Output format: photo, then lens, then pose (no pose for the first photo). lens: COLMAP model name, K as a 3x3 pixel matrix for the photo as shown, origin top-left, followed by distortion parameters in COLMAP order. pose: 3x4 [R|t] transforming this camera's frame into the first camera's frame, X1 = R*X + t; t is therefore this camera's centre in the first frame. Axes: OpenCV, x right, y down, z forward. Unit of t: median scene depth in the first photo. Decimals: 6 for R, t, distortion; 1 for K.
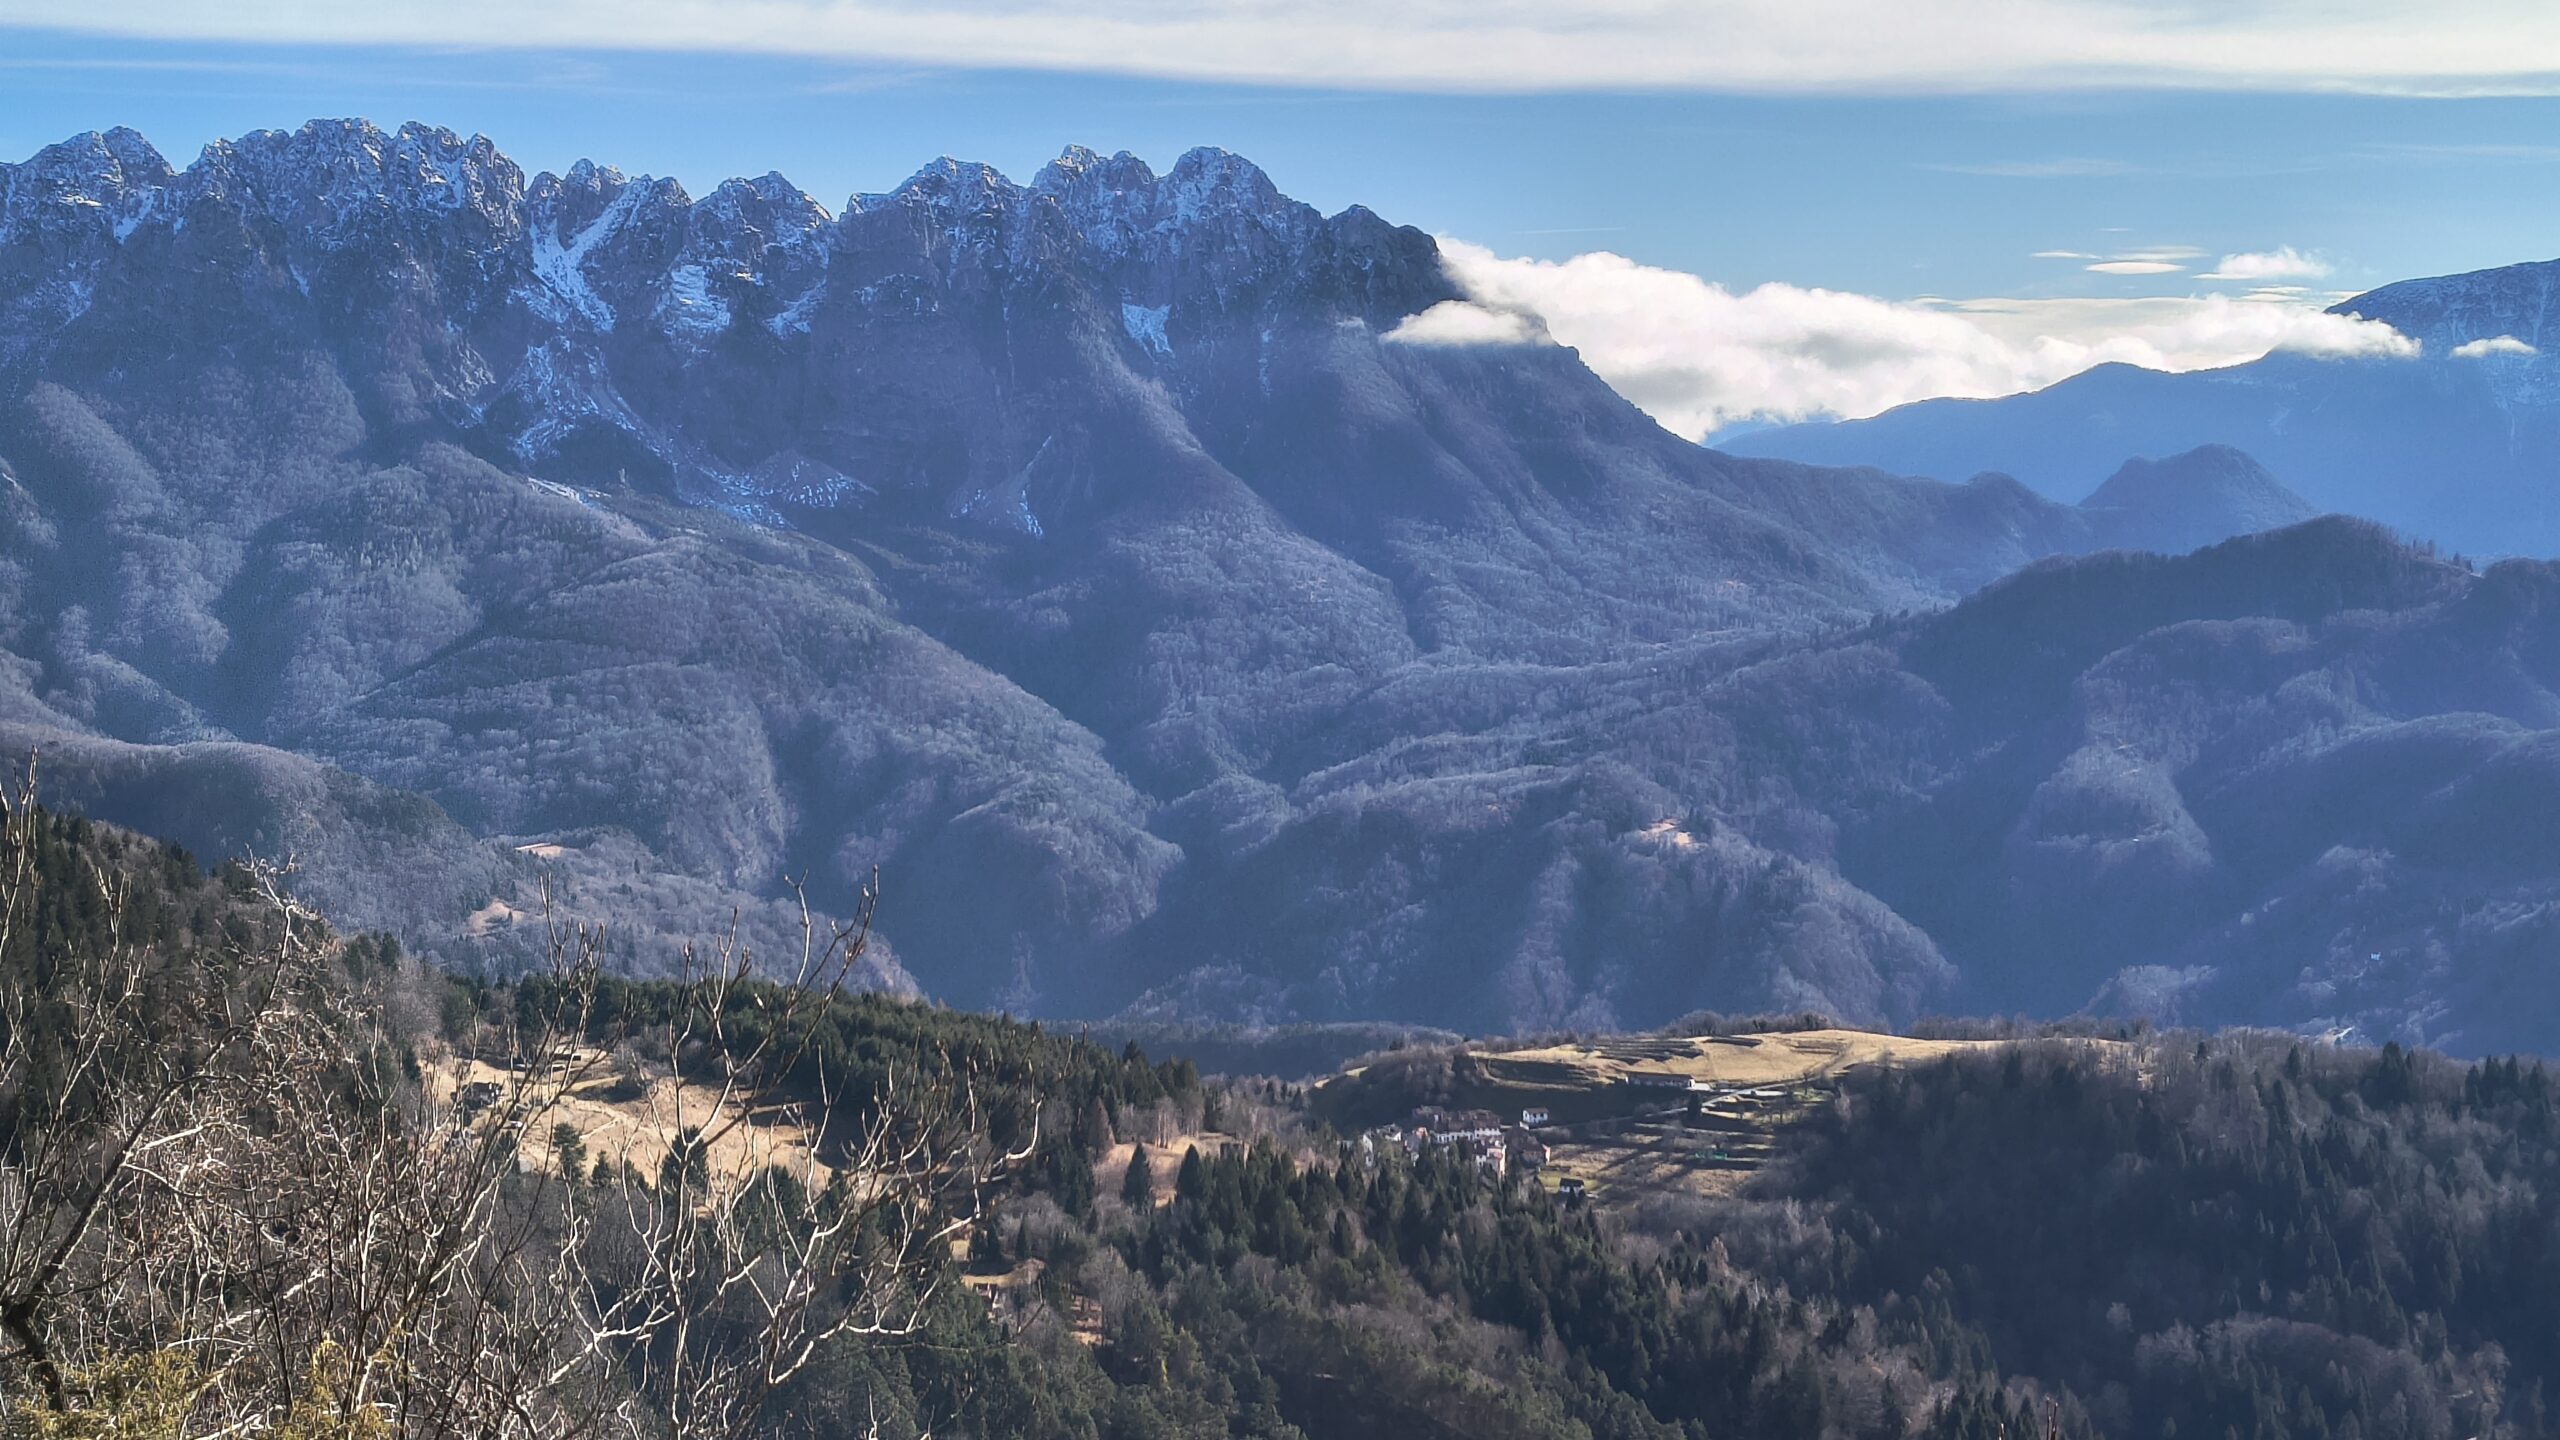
lens RADIAL K [[3455.6, 0, 1280.0], [0, 3455.6, 720.0], [0, 0, 1]] dist [0.038191, -0.031028]
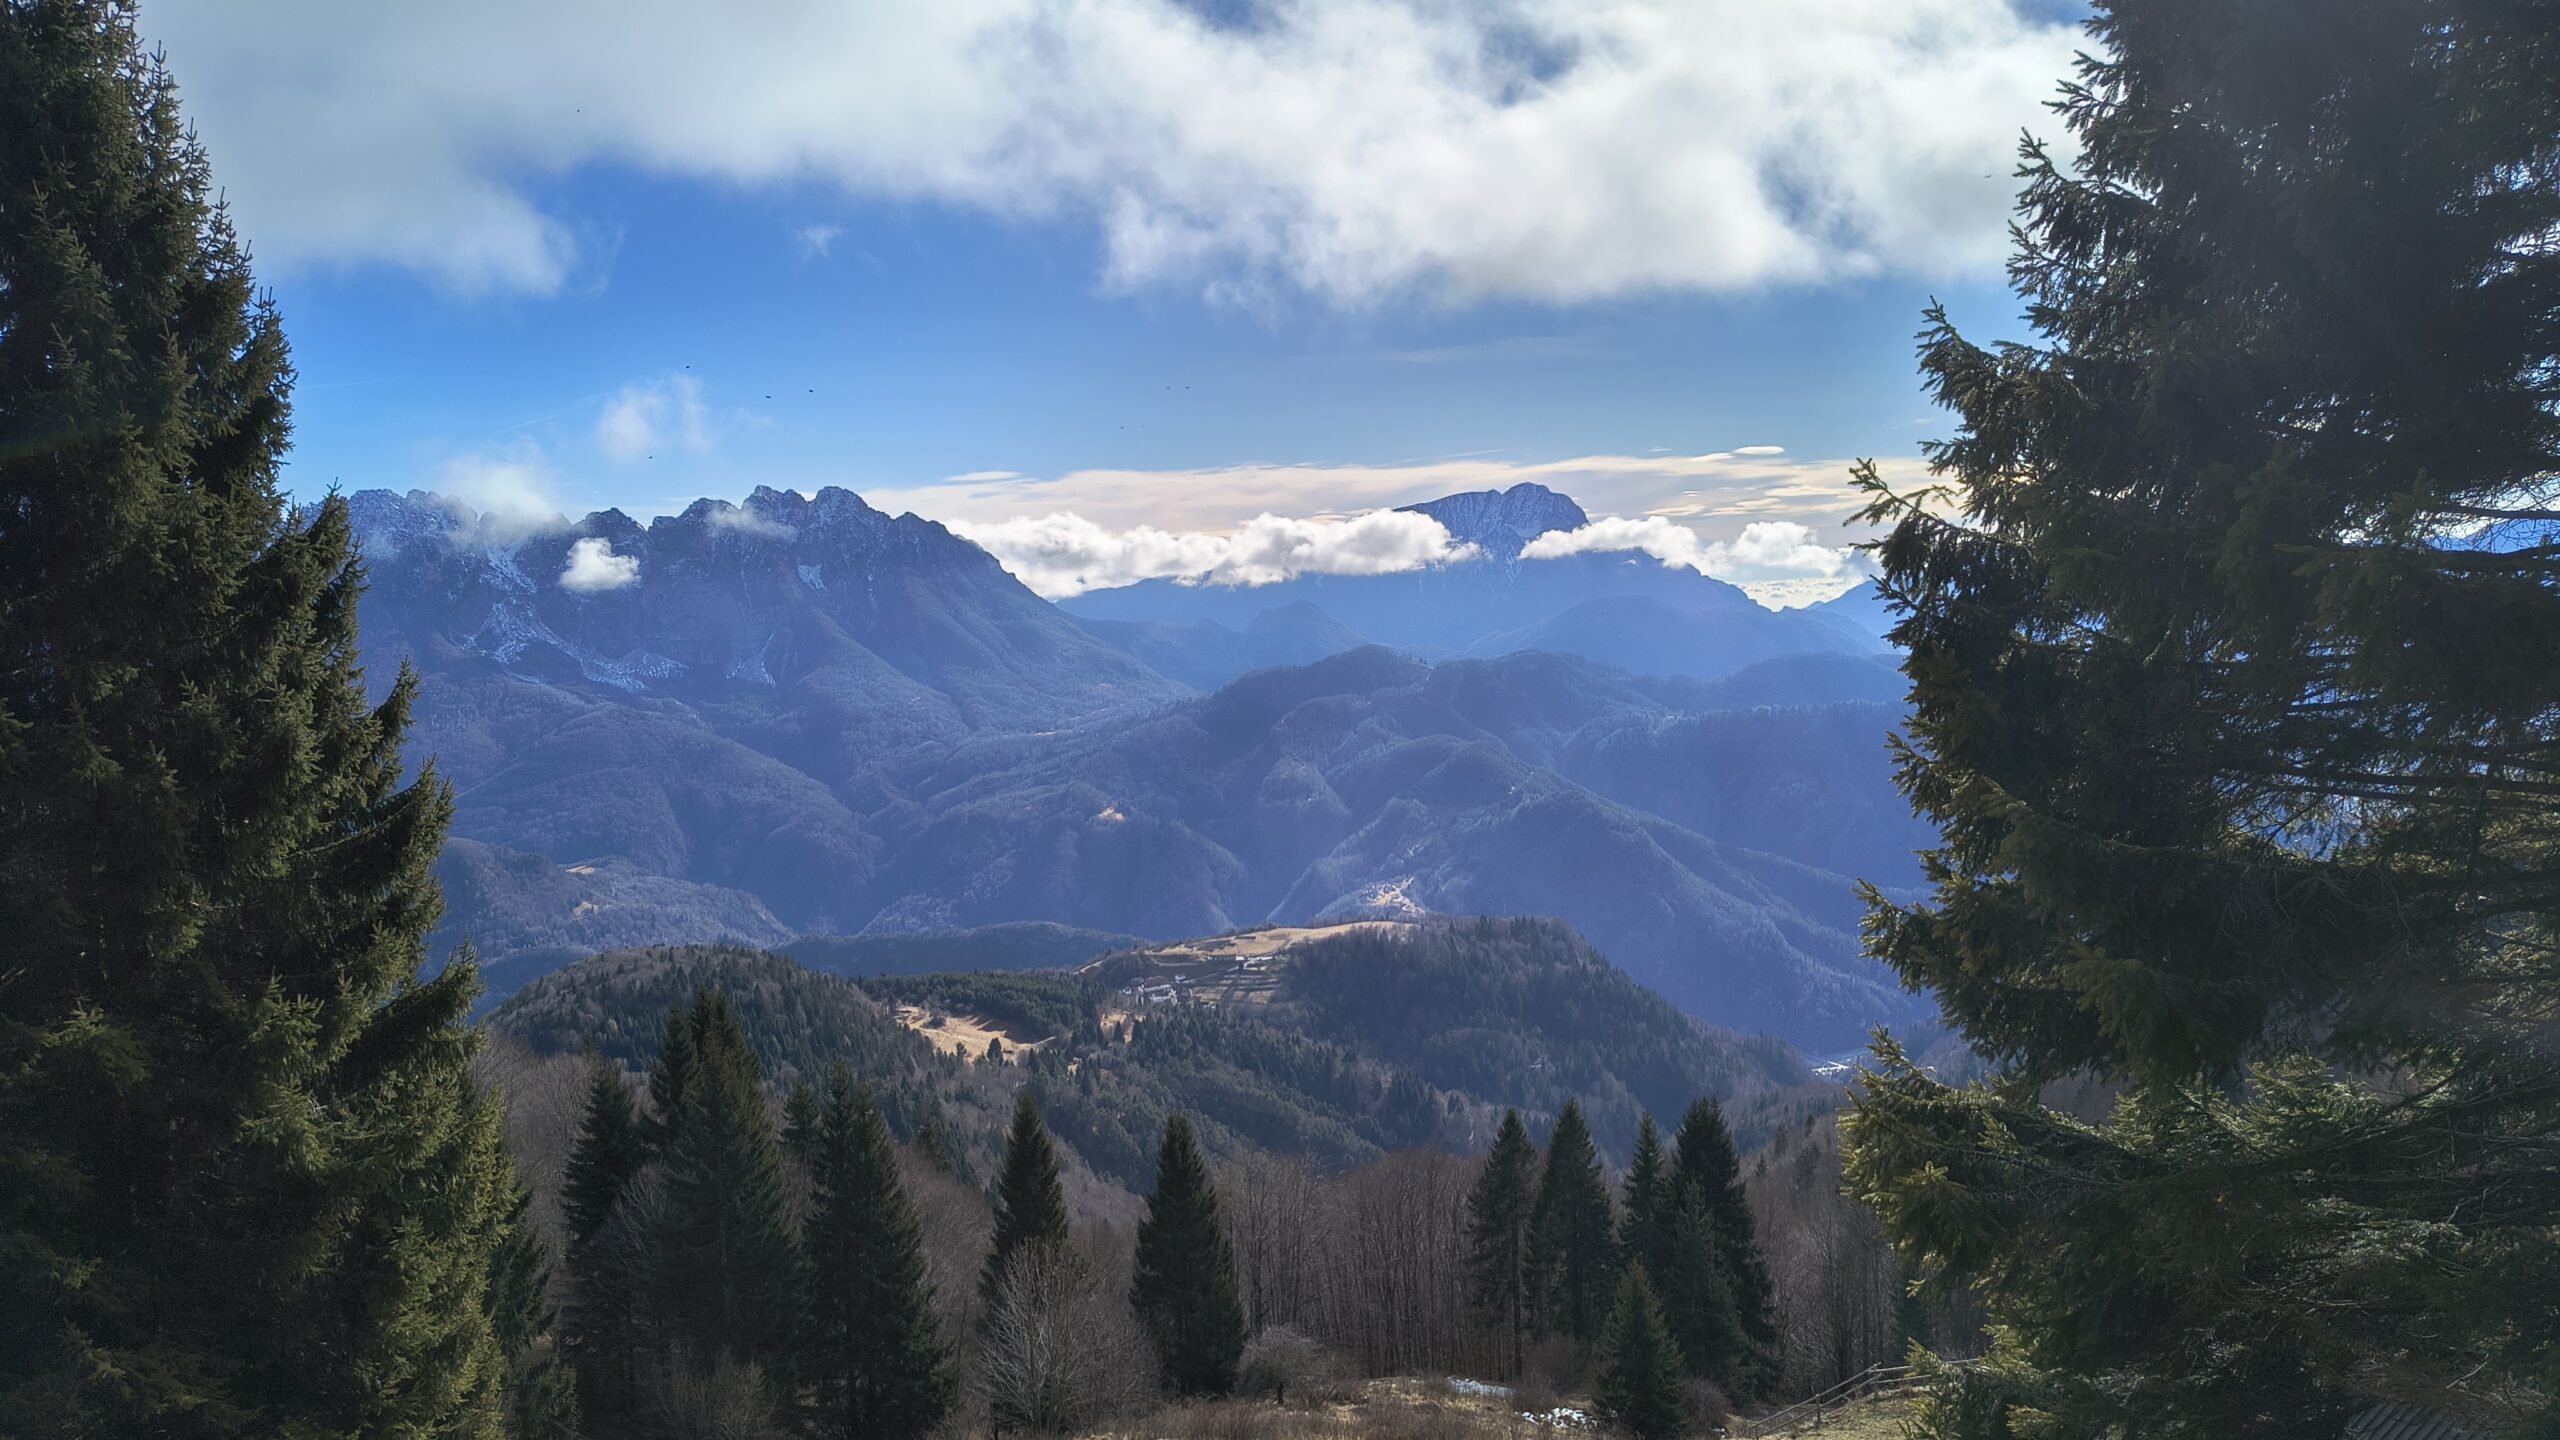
lens RADIAL K [[1732.5, 0, 1280.0], [0, 1732.5, 720.0], [0, 0, 1]] dist [0.045082, -0.072762]
pose [[0.961967, -0.067350, 0.264732, -0.067220], [0.065944, 0.997722, 0.014205, -0.033013], [-0.265086, 0.003793, 0.964217, -0.099243]]
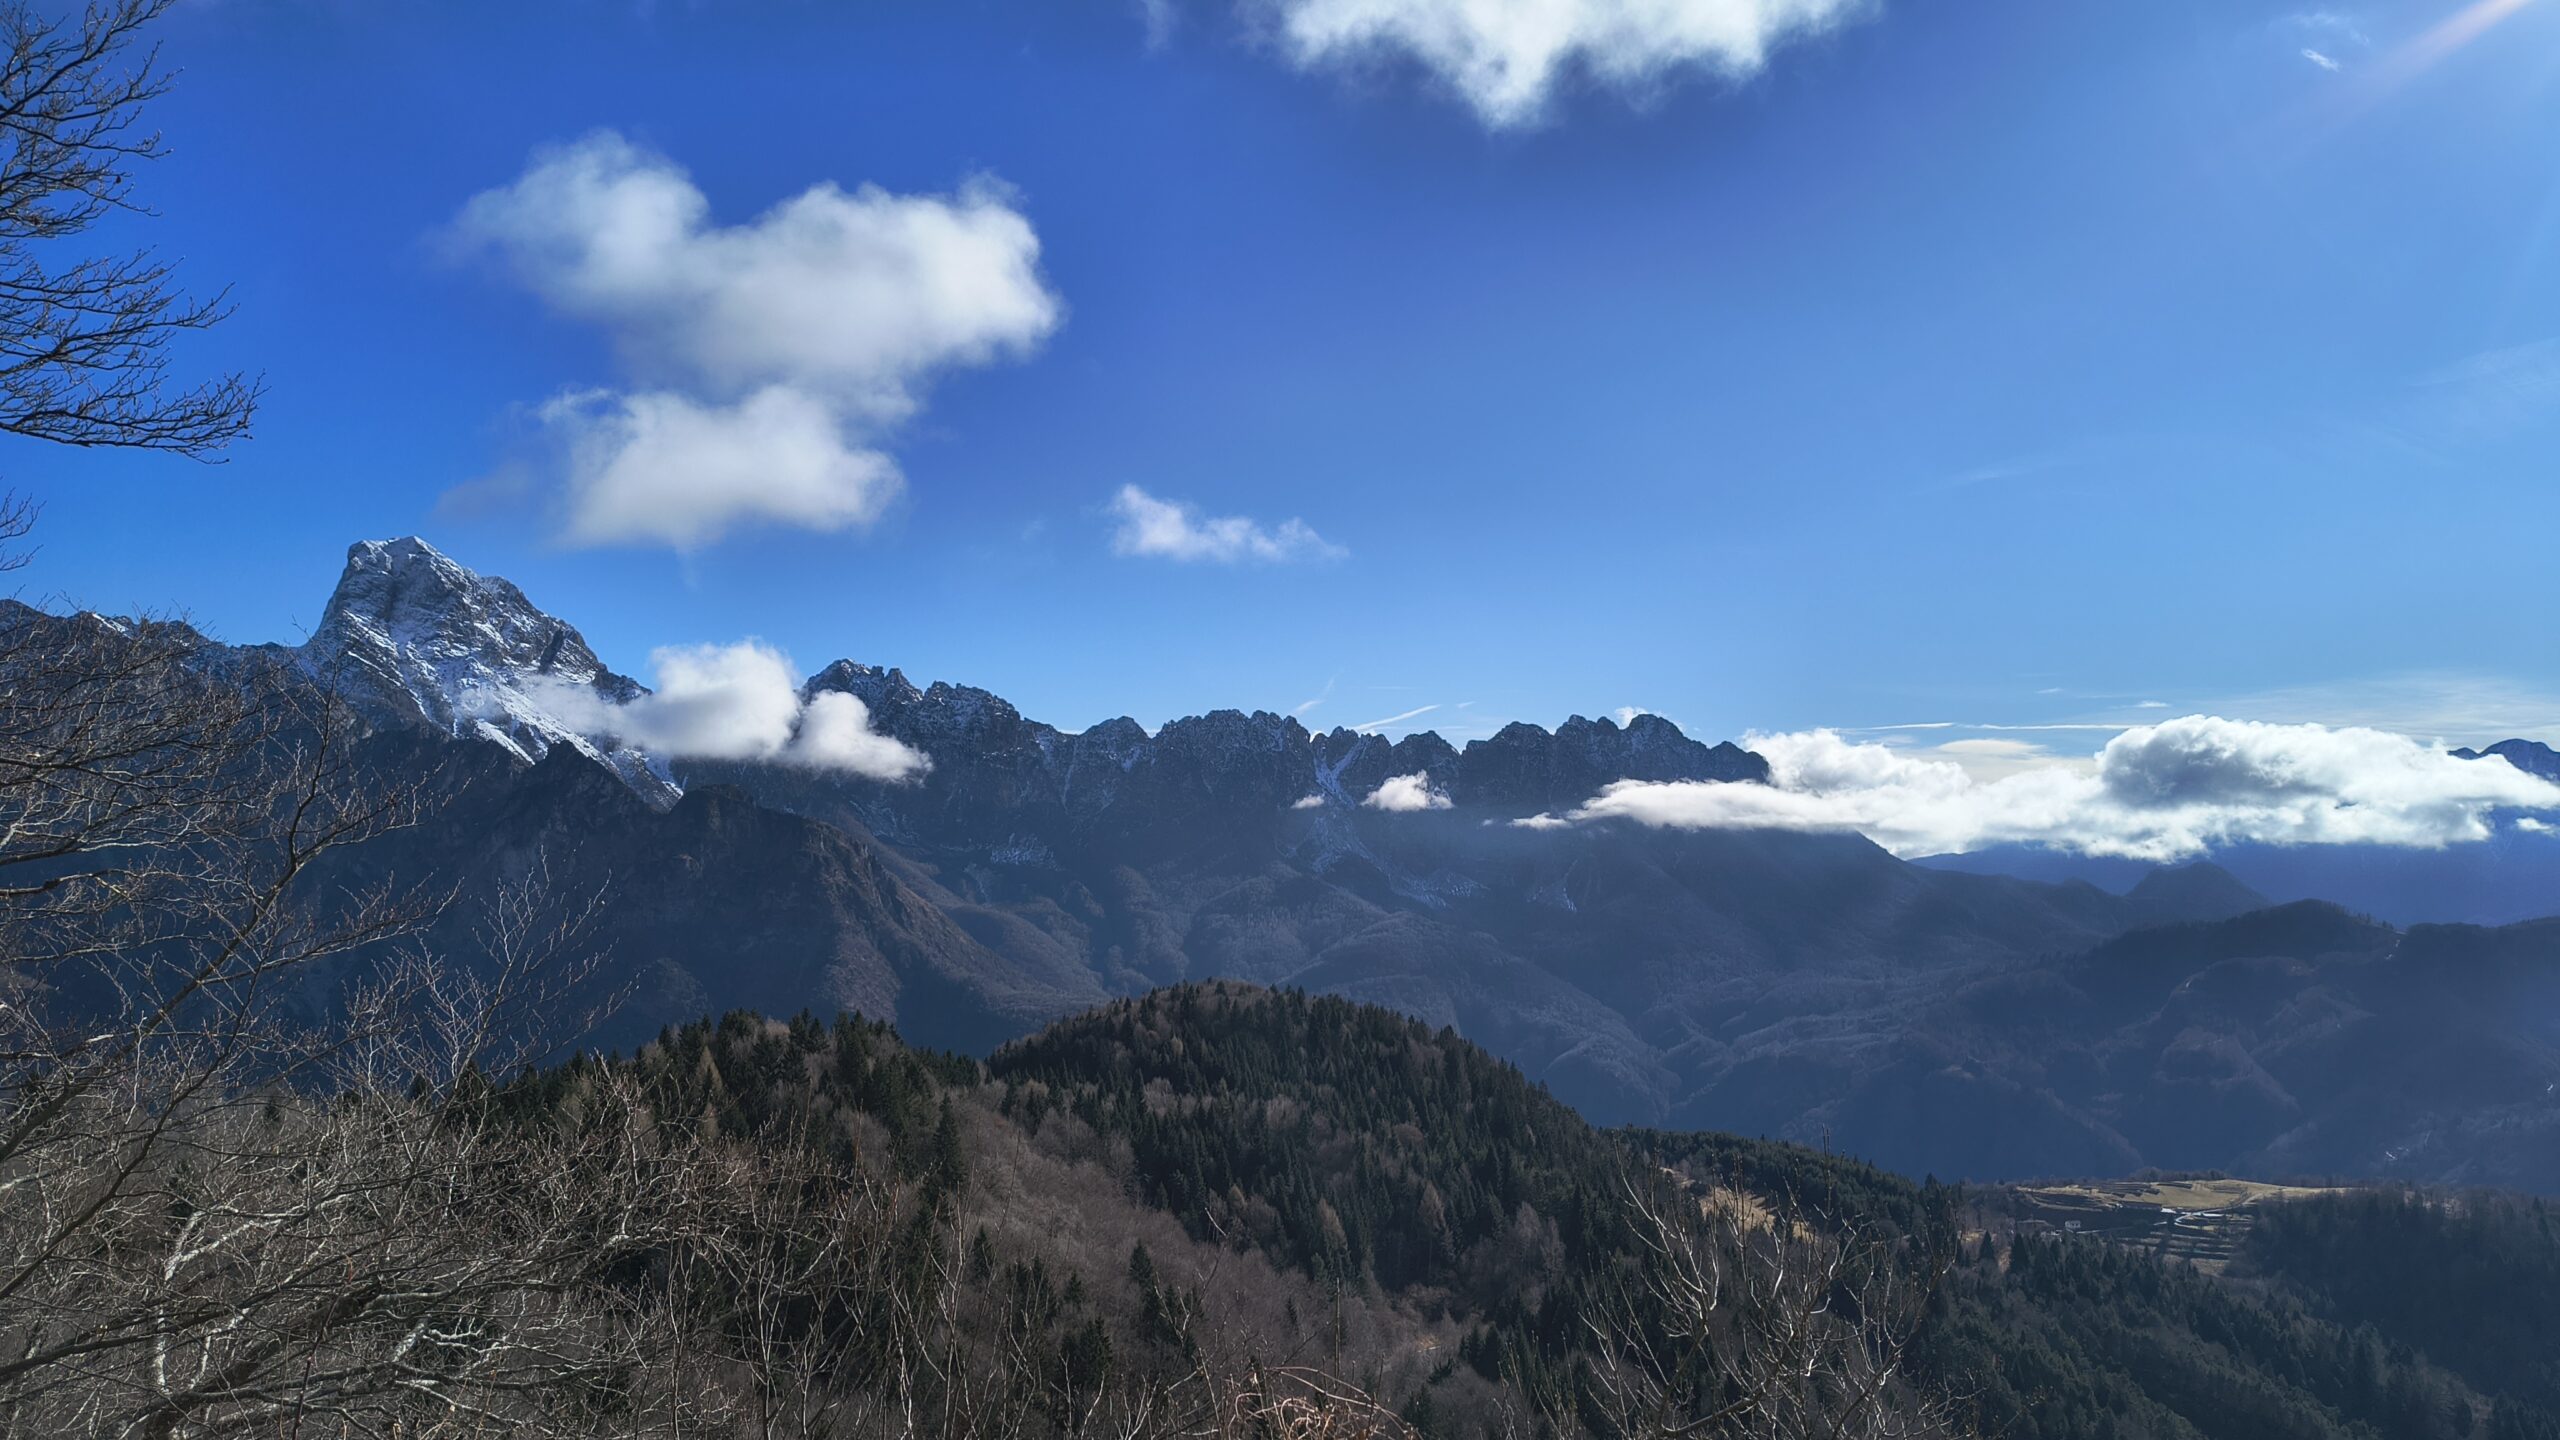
lens RADIAL K [[1732.5, 0, 1280.0], [0, 1732.5, 720.0], [0, 0, 1]] dist [0.045082, -0.072762]
pose [[0.981720, -0.023097, -0.188923, -0.055393], [-0.008325, 0.986449, -0.163858, 0.002940], [0.190147, 0.162435, 0.968225, 0.001735]]
